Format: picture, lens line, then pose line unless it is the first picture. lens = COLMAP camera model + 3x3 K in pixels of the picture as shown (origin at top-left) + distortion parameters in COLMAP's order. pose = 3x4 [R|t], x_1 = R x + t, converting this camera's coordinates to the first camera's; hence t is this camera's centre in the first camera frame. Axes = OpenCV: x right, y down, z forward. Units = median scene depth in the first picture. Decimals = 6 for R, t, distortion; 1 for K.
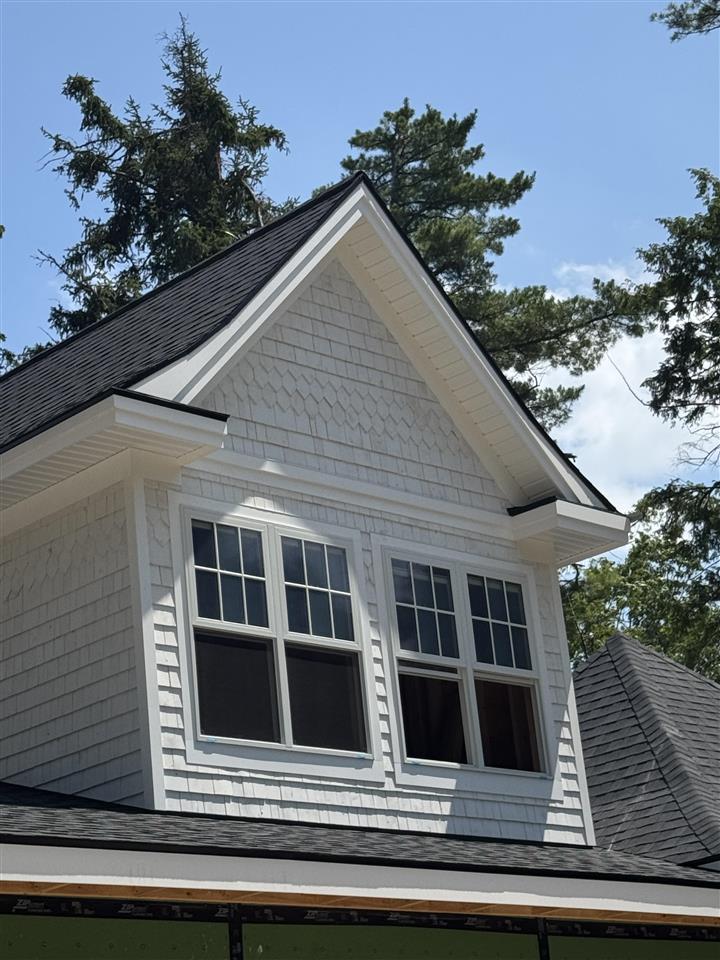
lens RADIAL K [[2219.1, 0, 360.0], [0, 2219.1, 480.0], [0, 0, 1]] dist [0.086754, 0.432940]
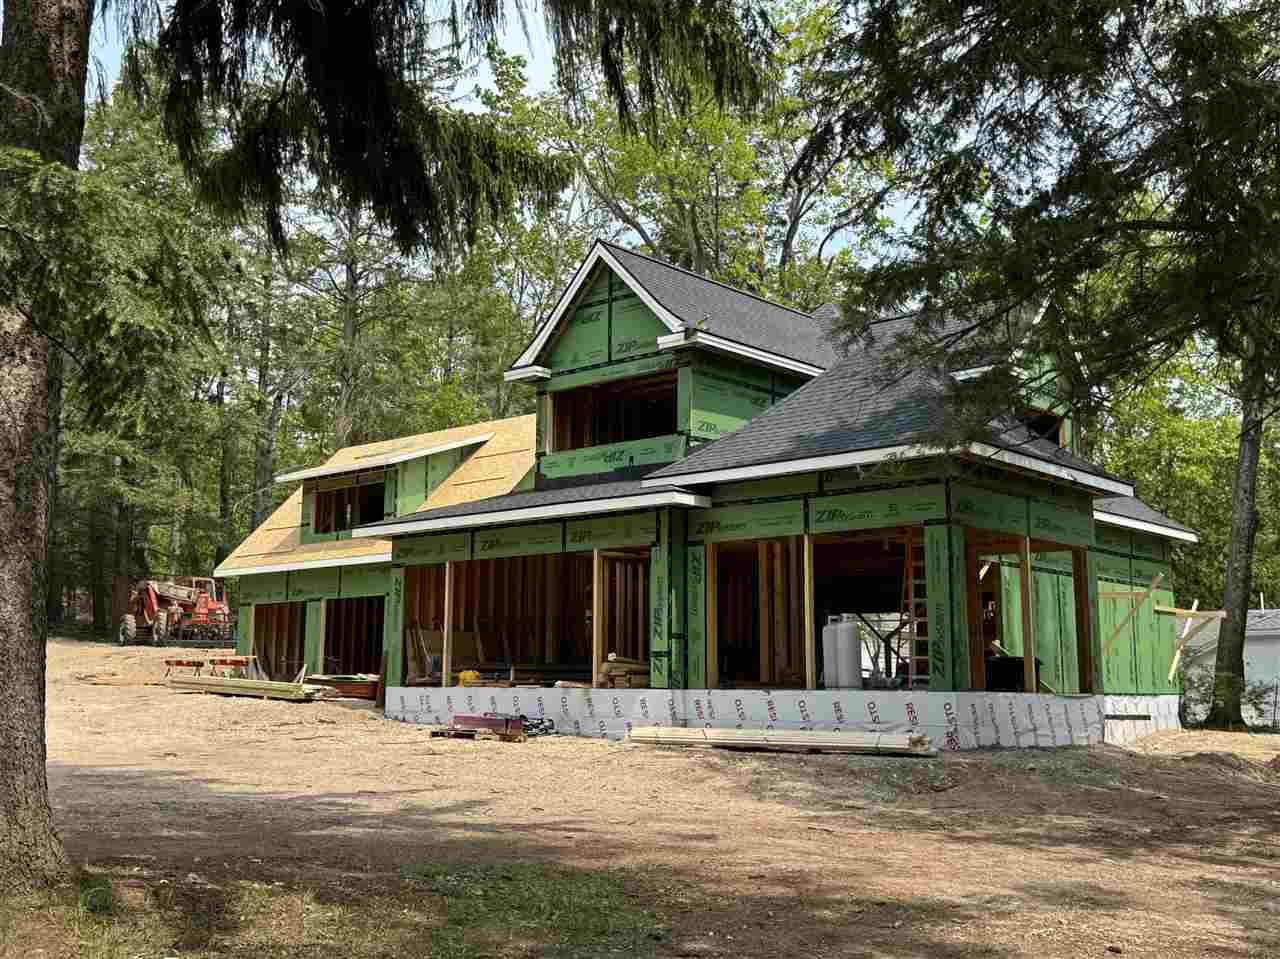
lens RADIAL K [[1320.6, 0, 640.0], [0, 1320.6, 479.5], [0, 0, 1]] dist [0.144638, 0.002427]
pose [[0.076908, -0.052391, -0.995661, 1.684992], [0.318432, 0.947609, -0.025266, 0.205448], [0.944821, -0.315107, 0.089562, 0.864840]]
